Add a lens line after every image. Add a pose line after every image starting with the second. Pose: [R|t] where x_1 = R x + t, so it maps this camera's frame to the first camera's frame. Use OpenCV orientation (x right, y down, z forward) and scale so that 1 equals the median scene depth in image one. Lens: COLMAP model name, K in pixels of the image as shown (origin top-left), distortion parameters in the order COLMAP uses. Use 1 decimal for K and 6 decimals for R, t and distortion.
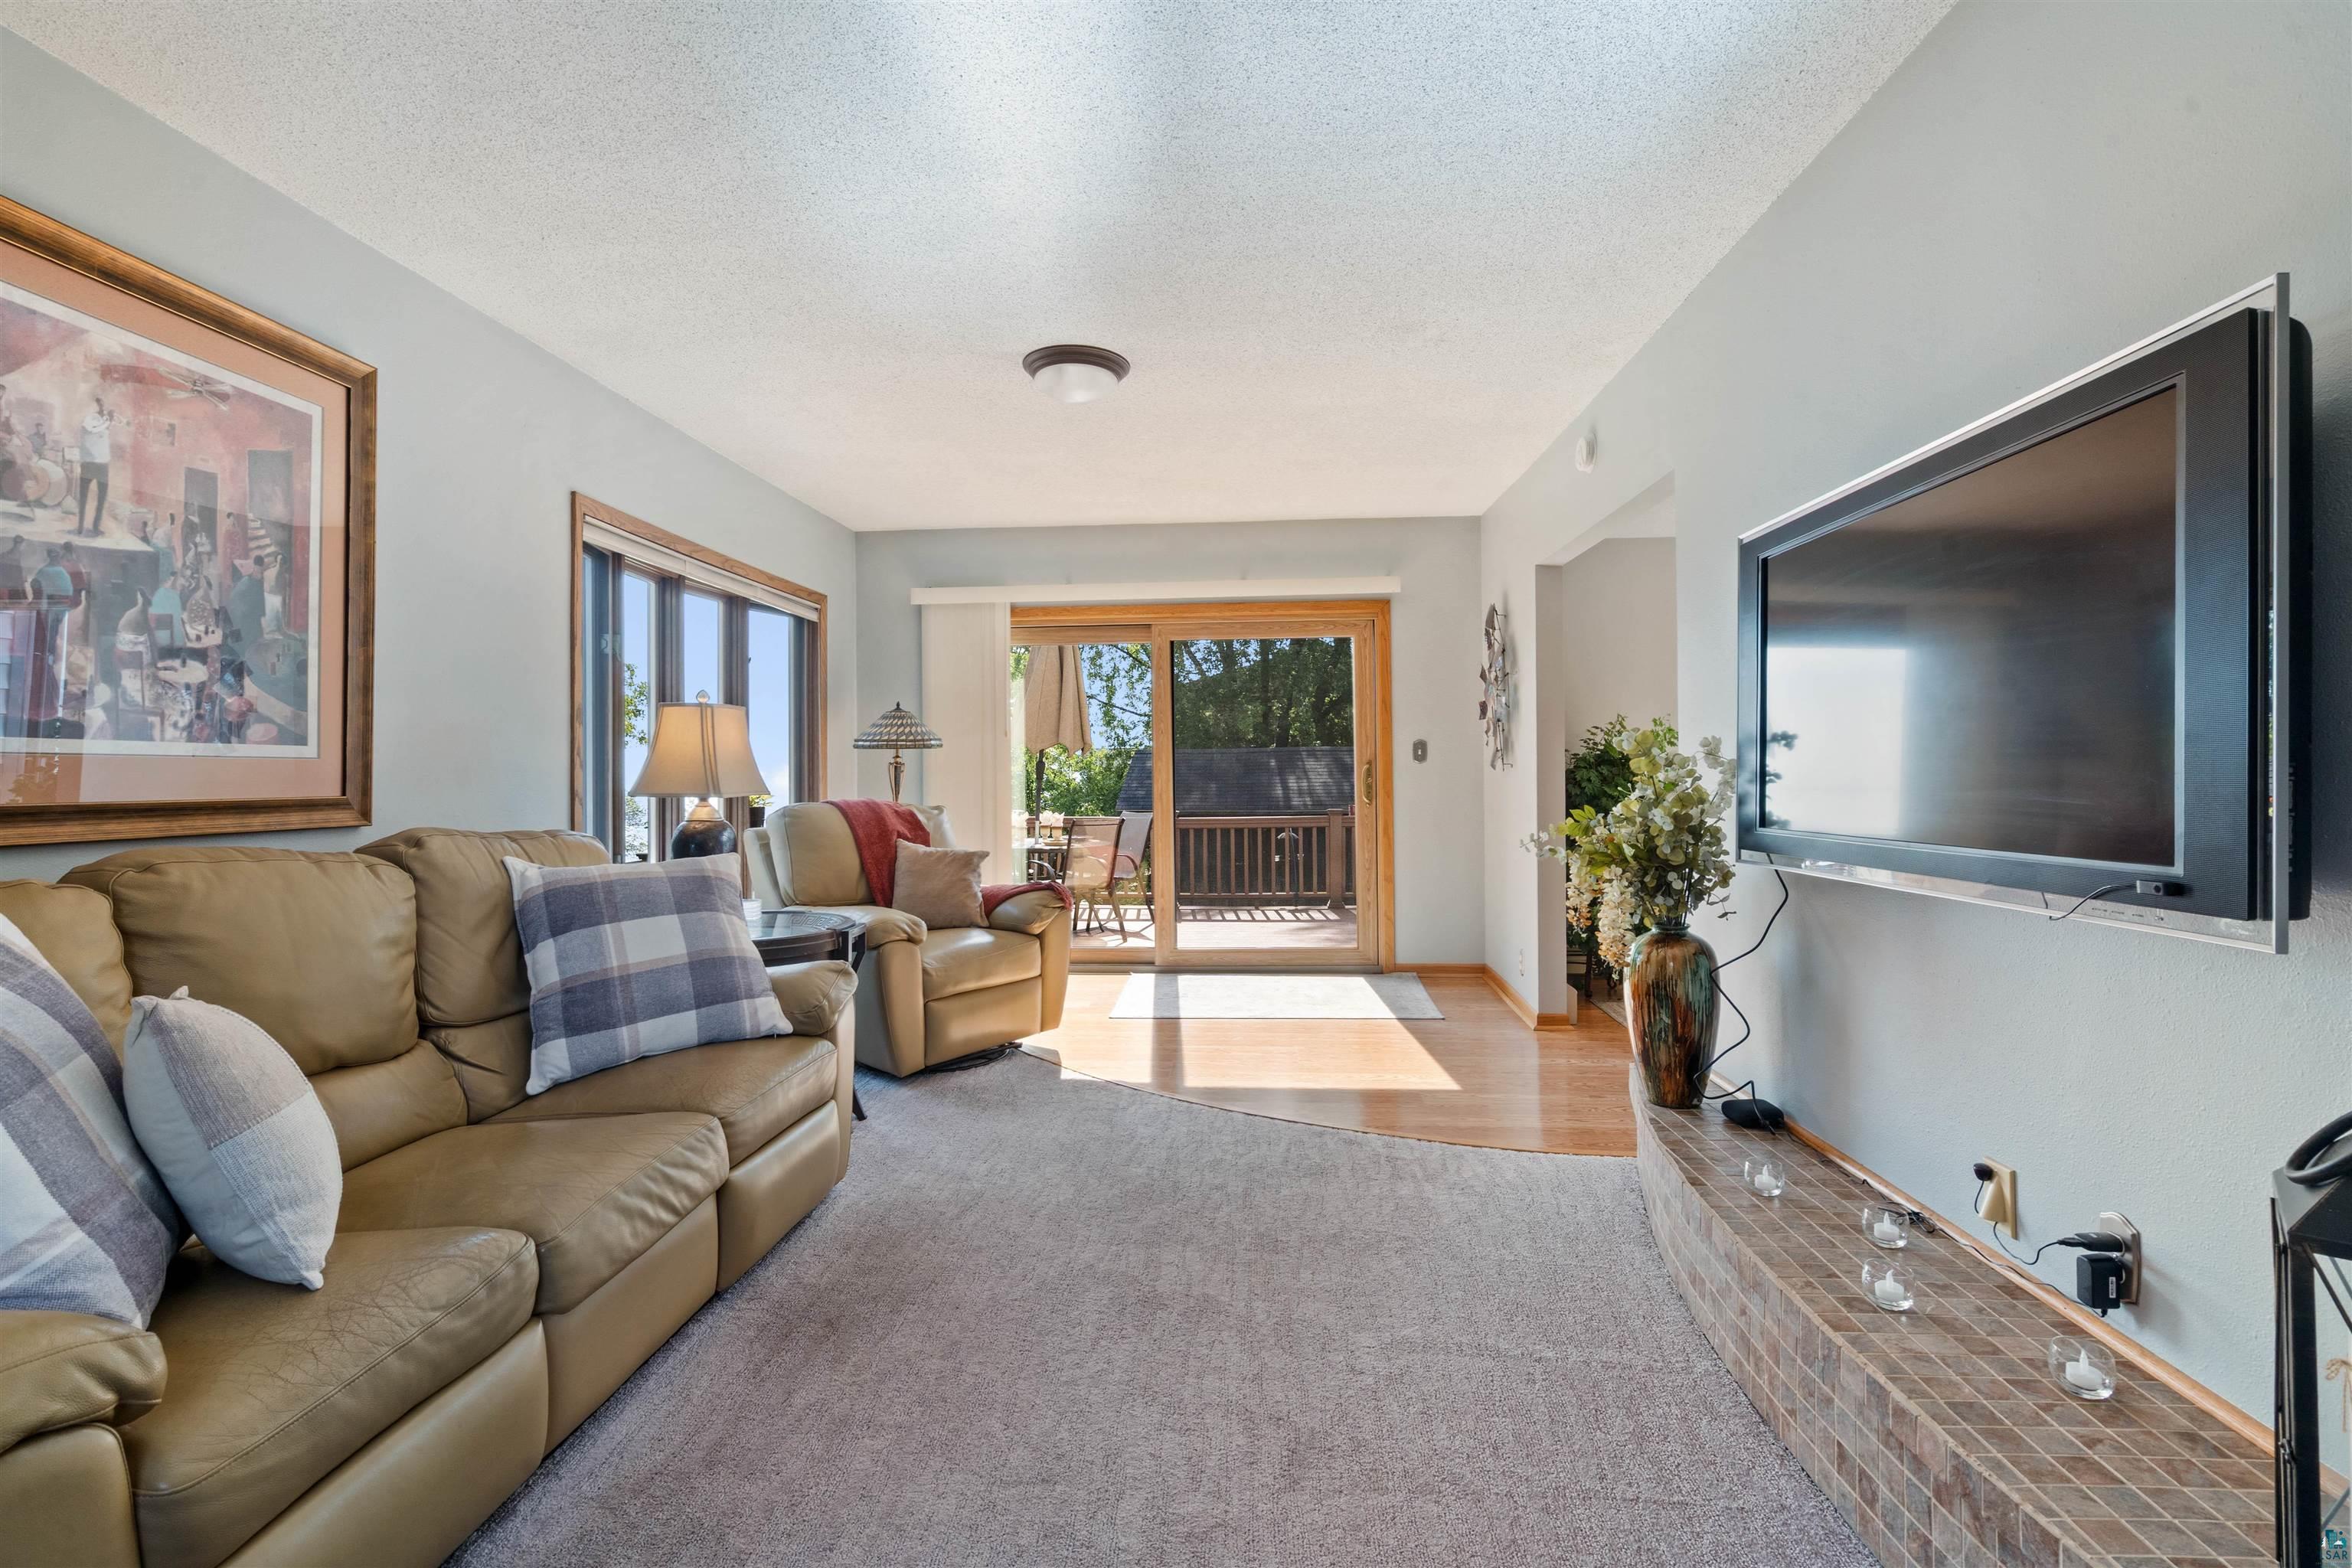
lens RADIAL K [[1075.6, 0, 1176.7], [0, 1075.6, 776.8], [0, 0, 1]] dist [-0.001300, 0.000991]
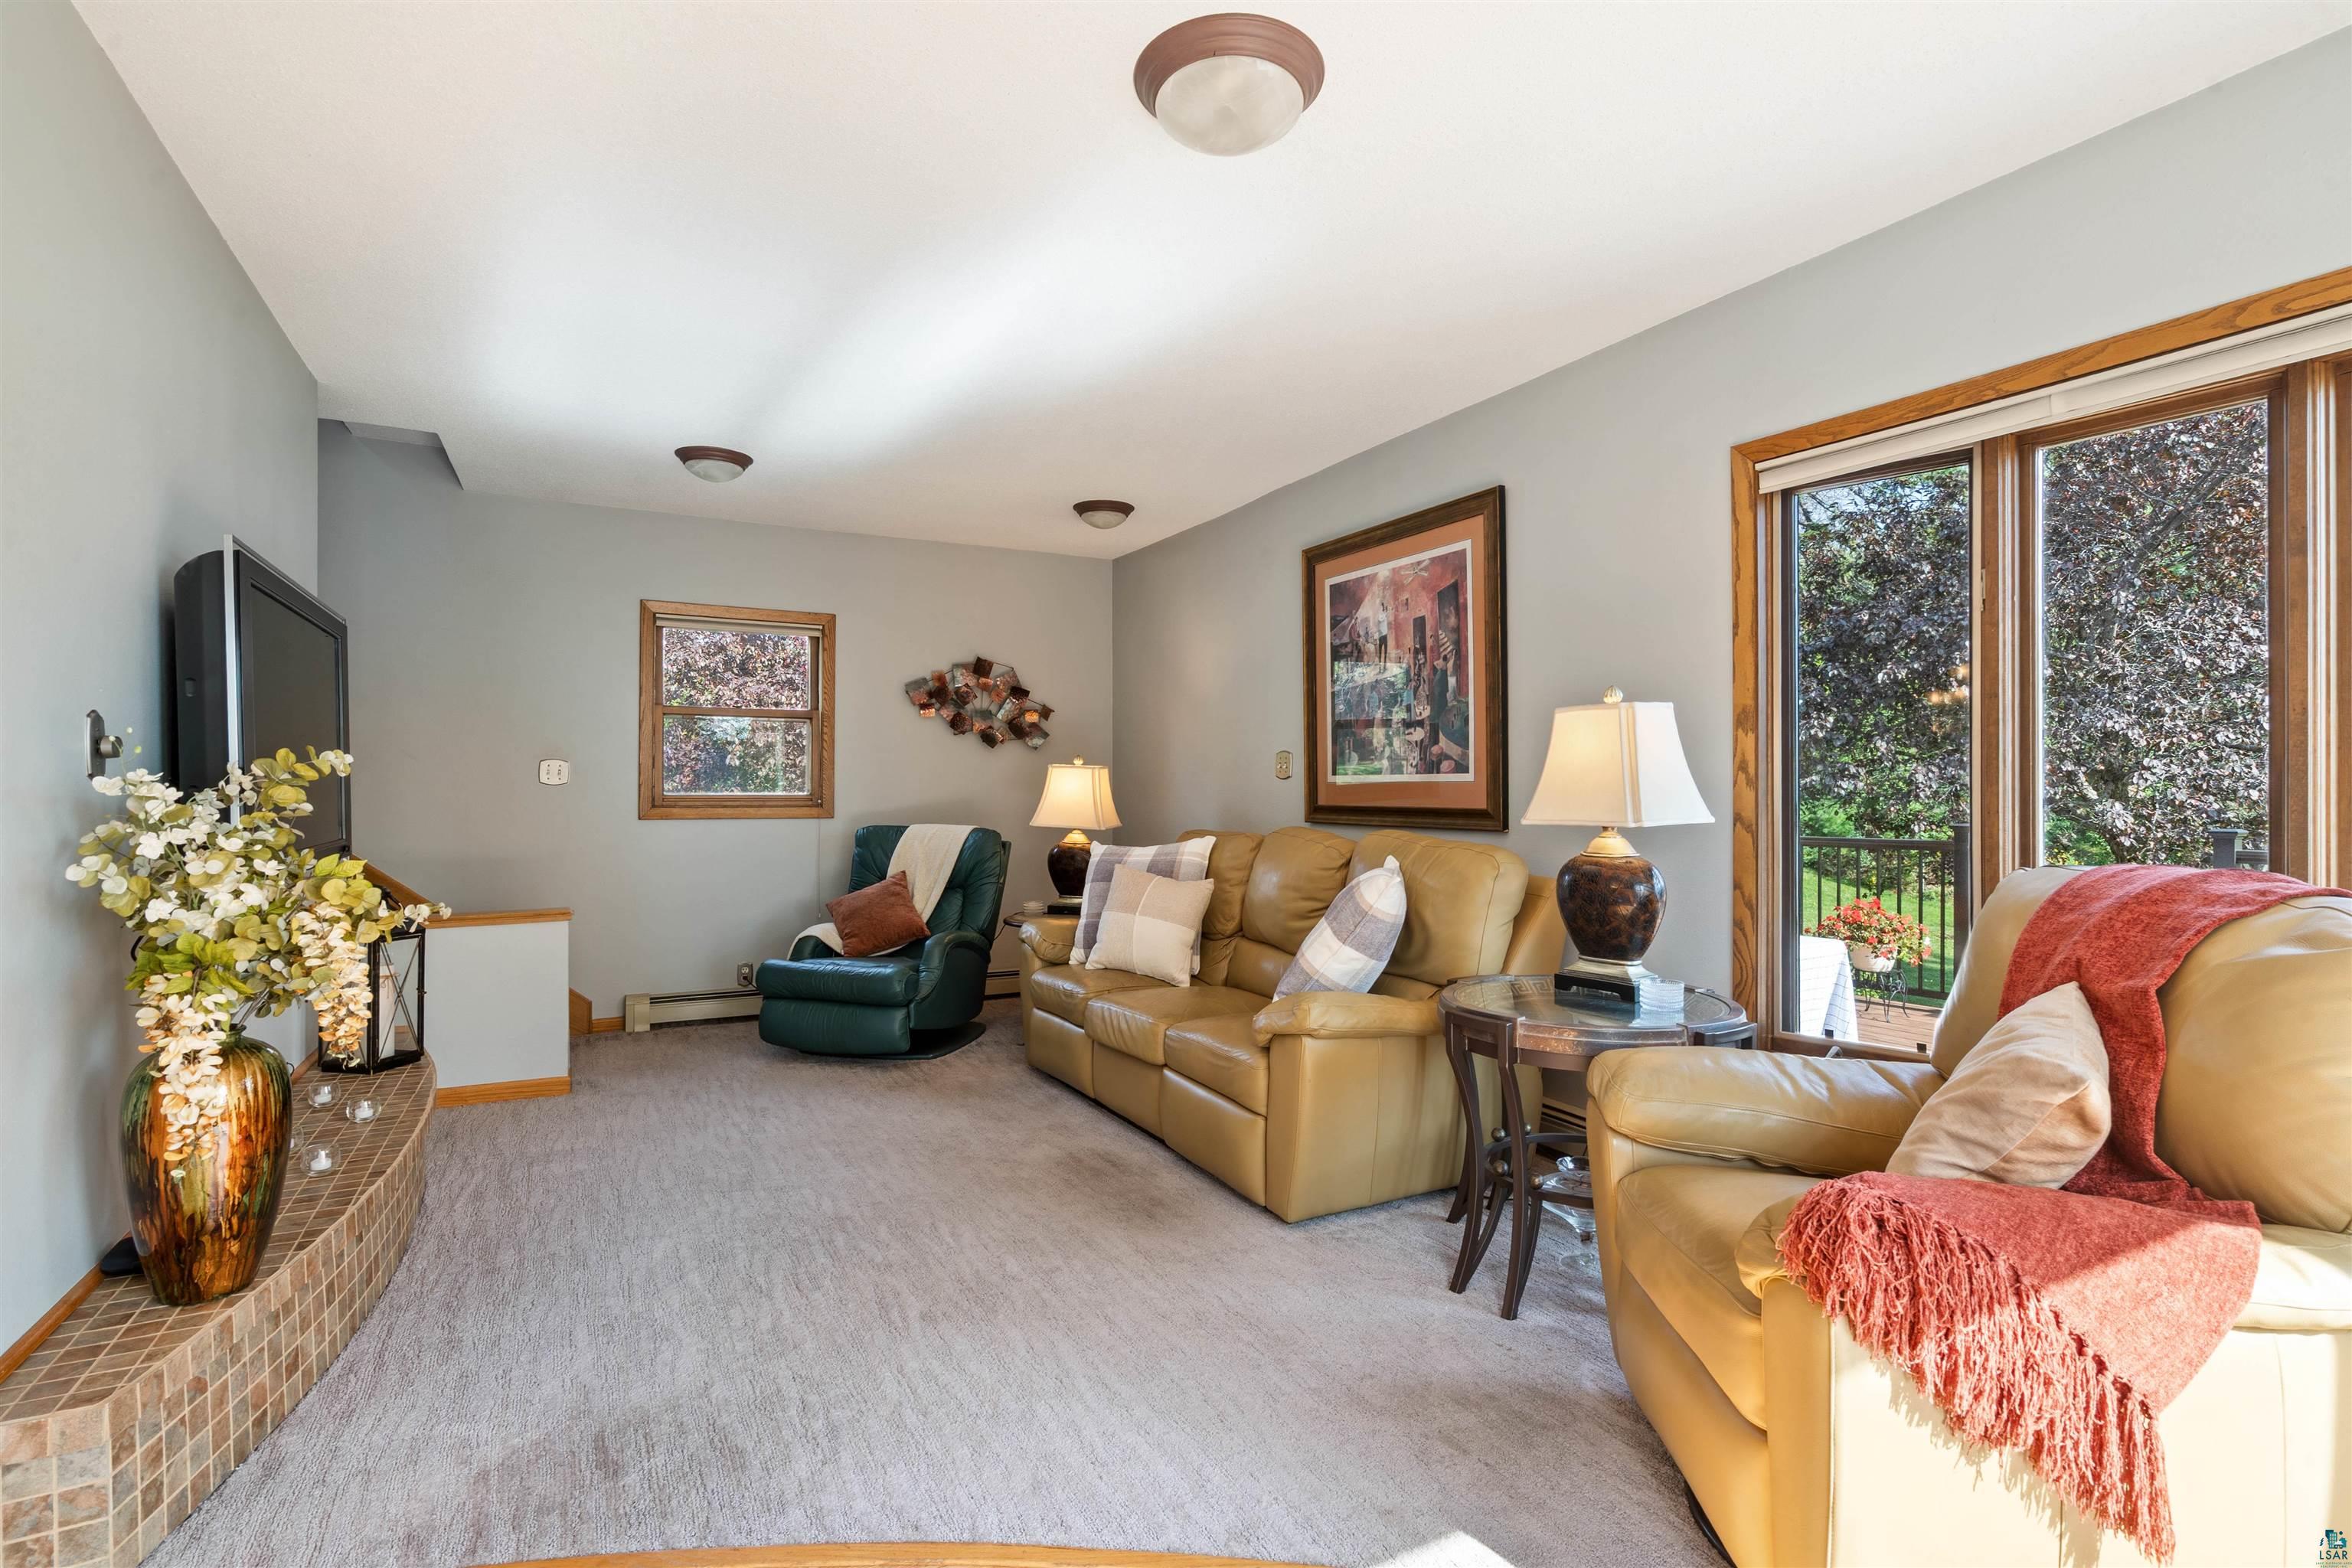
lens RADIAL K [[1075.6, 0, 1173.2], [0, 1075.6, 789.4], [0, 0, 1]] dist [-0.001300, 0.000991]
pose [[-0.837325, -0.000961, -0.546704, 0.355217], [-0.000924, 1.000000, -0.000342, -0.006681], [0.546704, 0.000219, -0.837326, 2.160018]]
